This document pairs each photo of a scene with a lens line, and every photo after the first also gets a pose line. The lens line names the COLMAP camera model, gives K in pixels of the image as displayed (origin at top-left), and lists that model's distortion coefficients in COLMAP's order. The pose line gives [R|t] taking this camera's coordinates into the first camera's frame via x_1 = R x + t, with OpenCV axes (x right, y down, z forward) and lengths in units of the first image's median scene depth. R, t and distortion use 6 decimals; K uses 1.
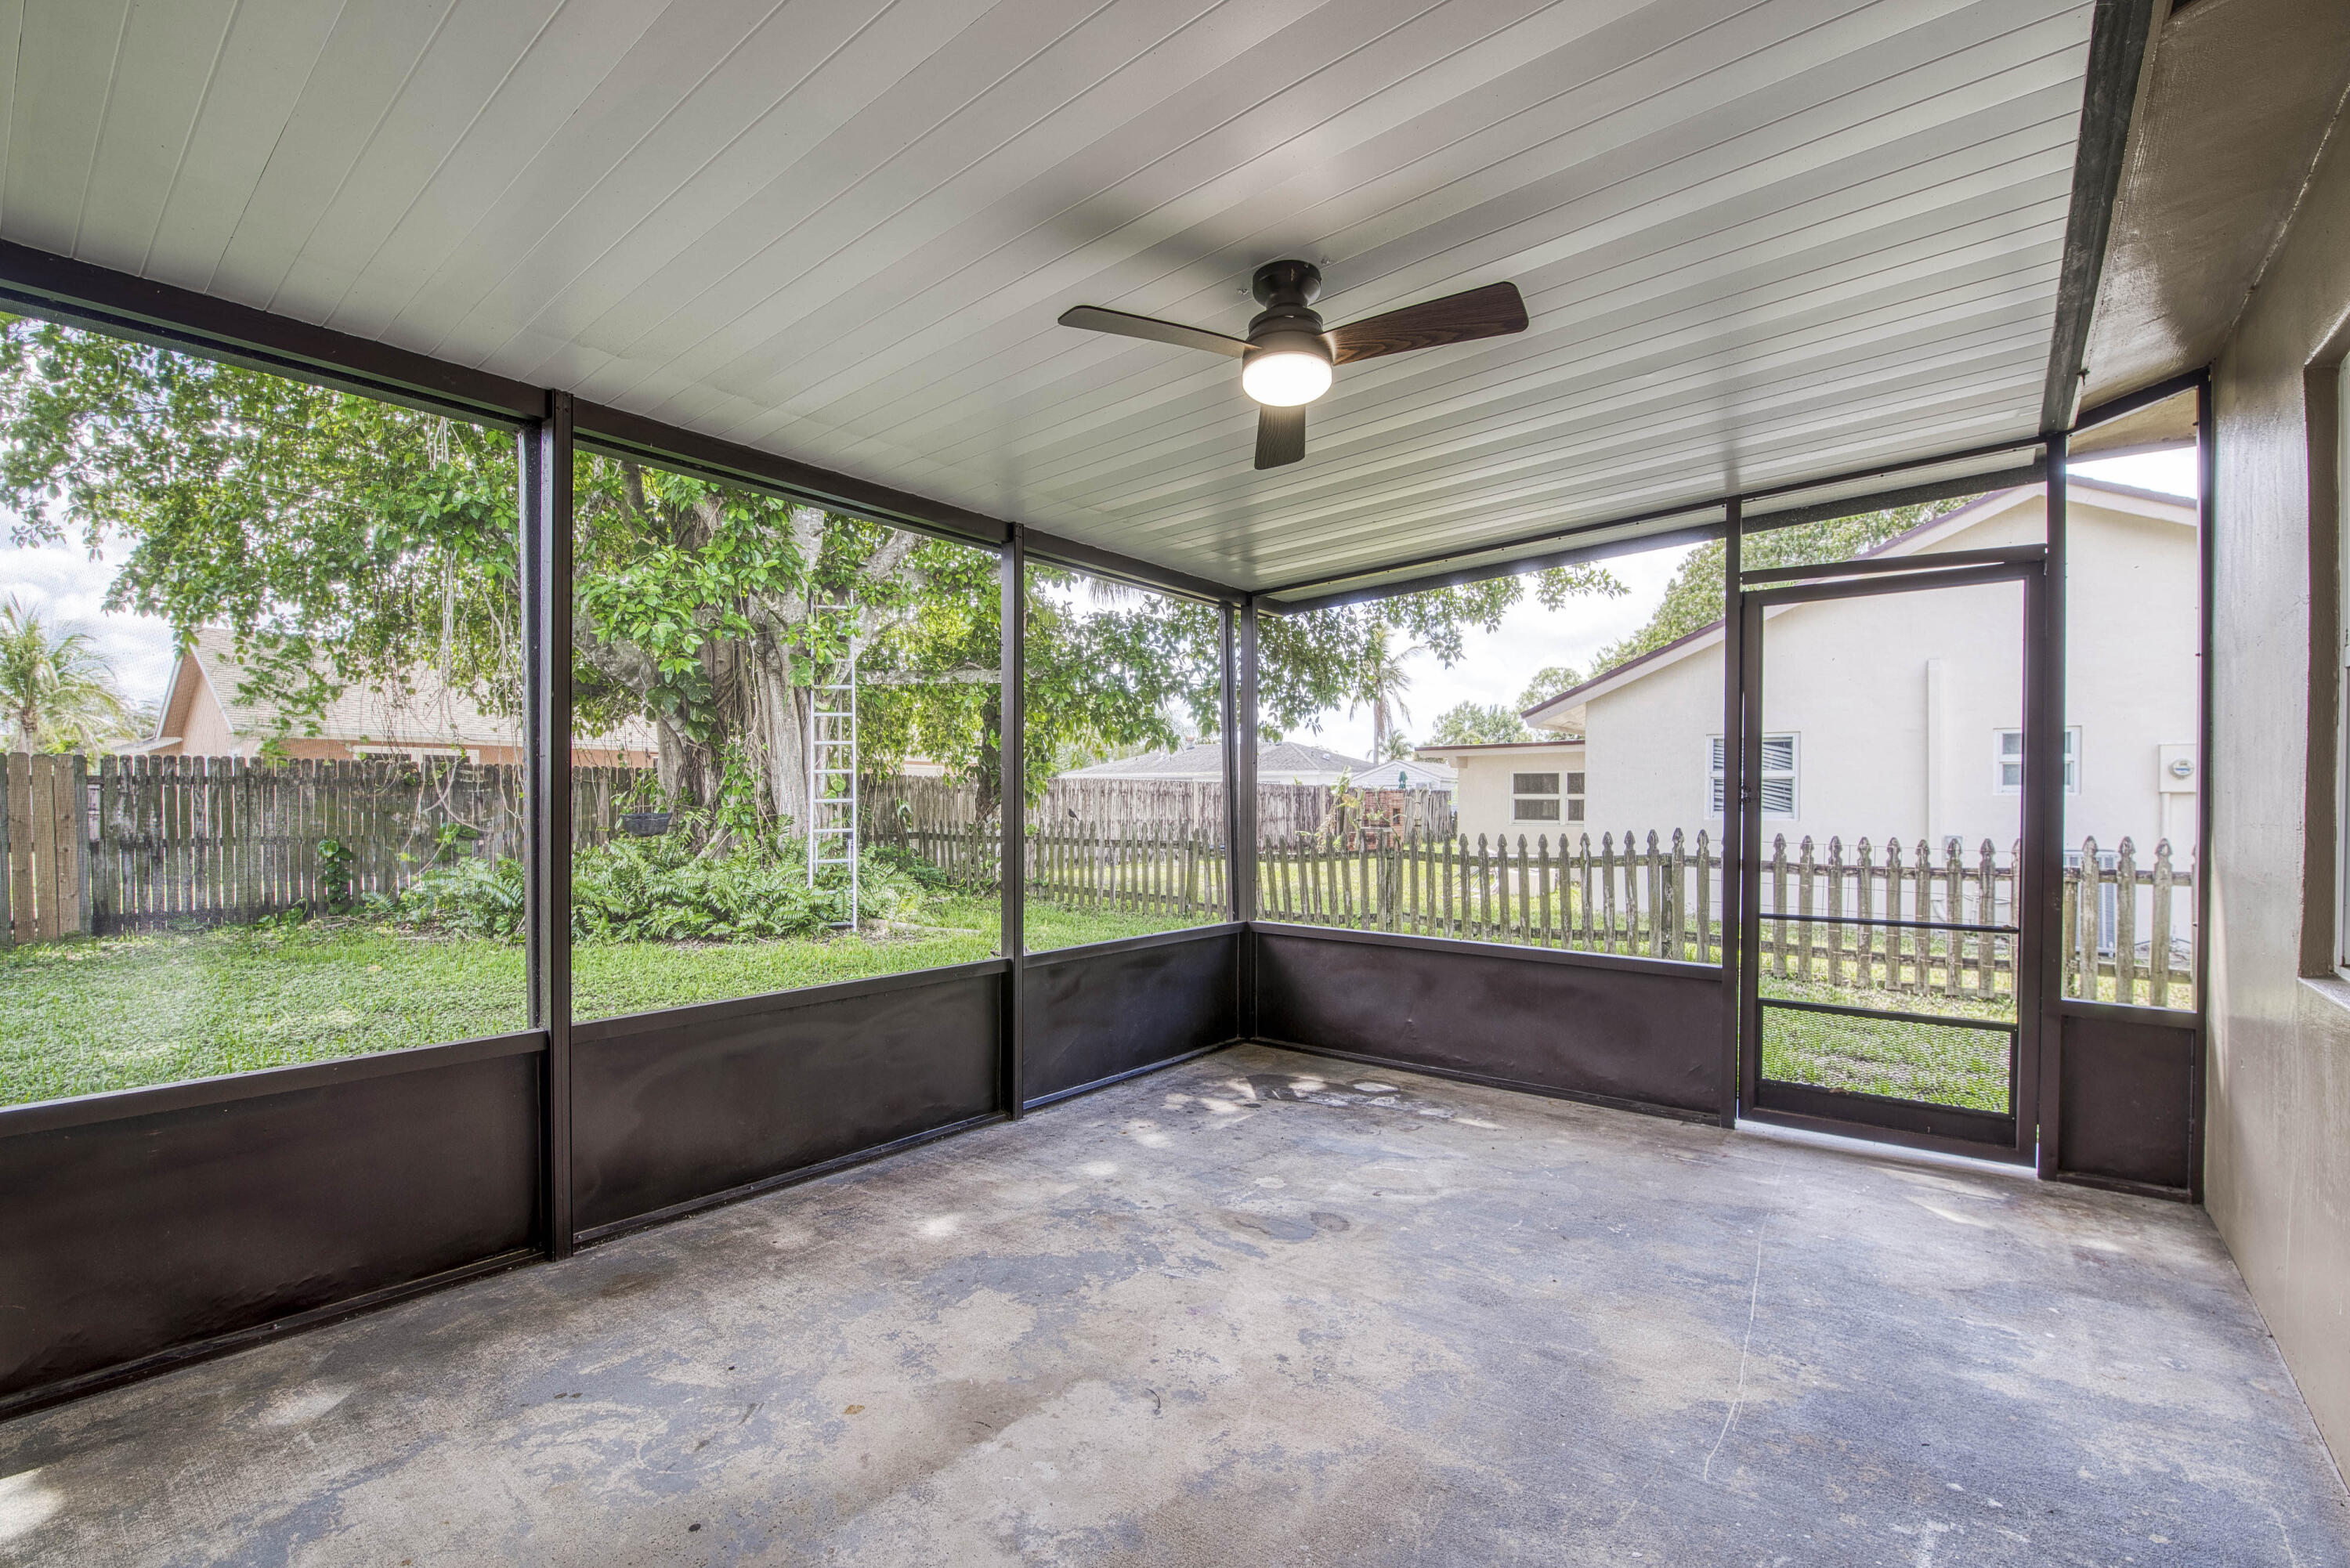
lens RADIAL K [[1009.0, 0, 1201.4], [0, 1009.0, 808.5], [0, 0, 1]] dist [-0.003200, -0.009961]
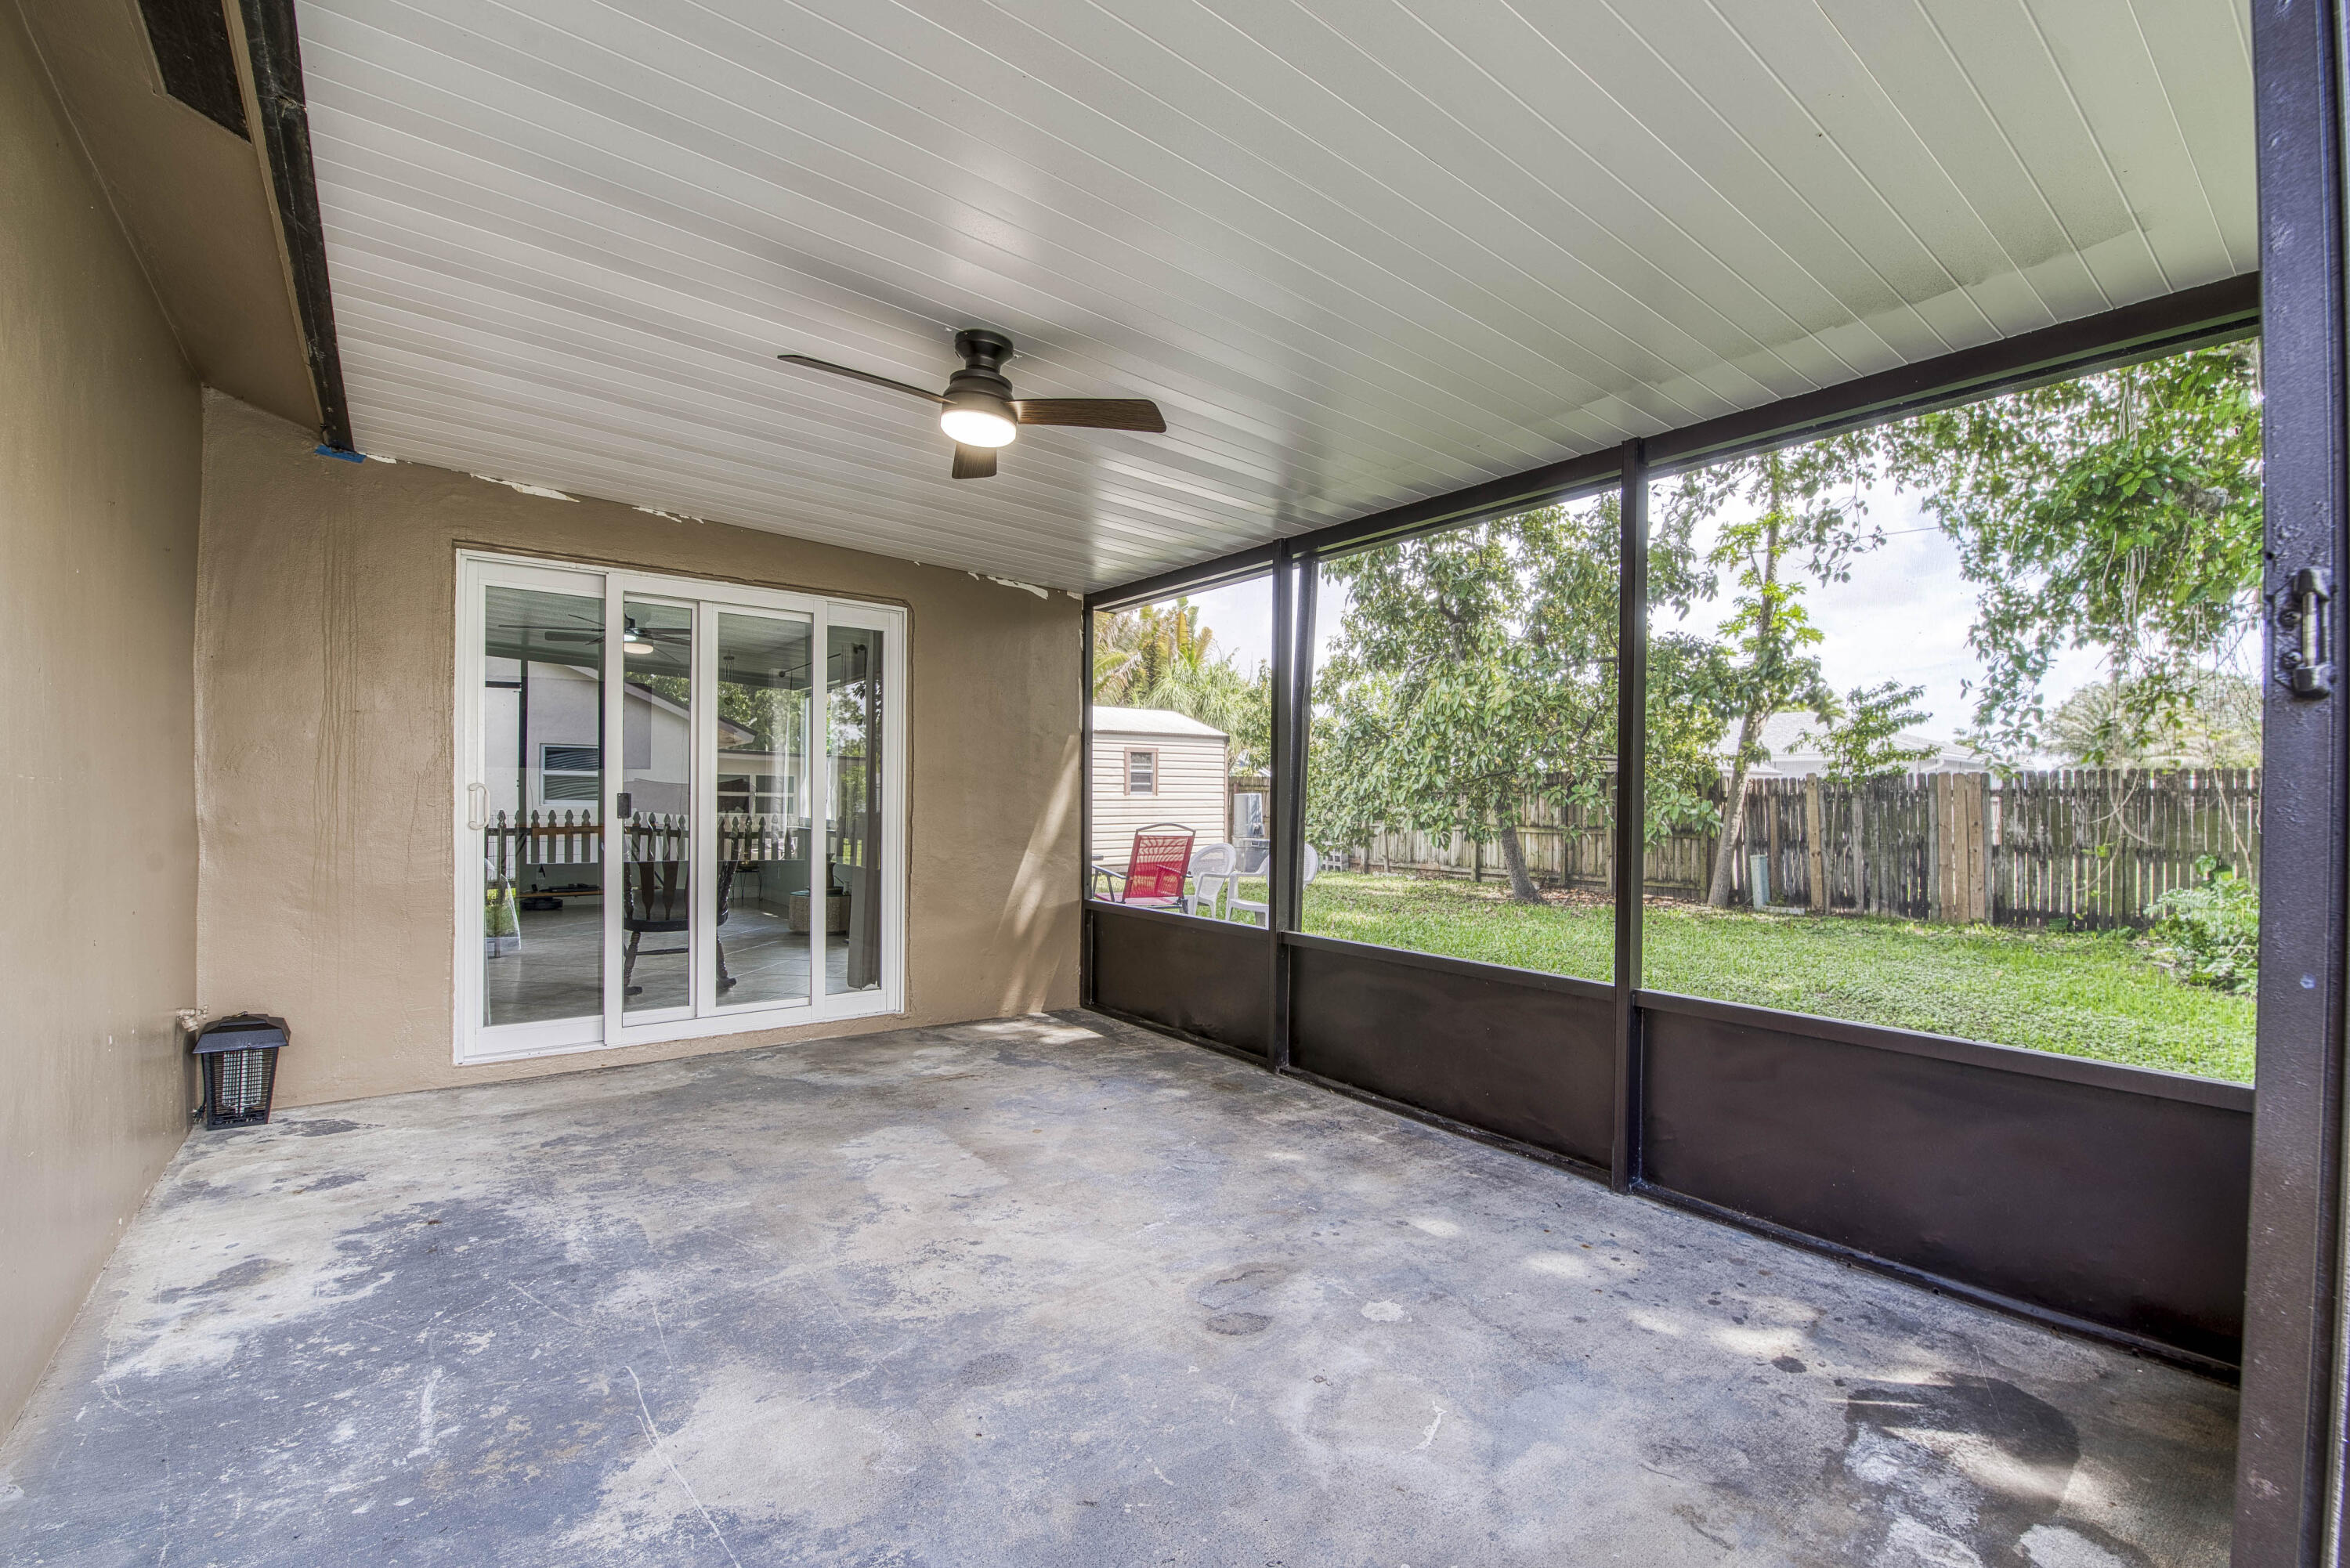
lens RADIAL K [[1009.0, 0, 1201.4], [0, 1009.0, 808.5], [0, 0, 1]] dist [-0.003200, -0.009961]
pose [[-0.233000, 0.002160, -0.972474, 0.747999], [-0.024529, 0.999666, 0.008097, 0.009357], [0.972167, 0.025740, -0.232869, 0.969111]]
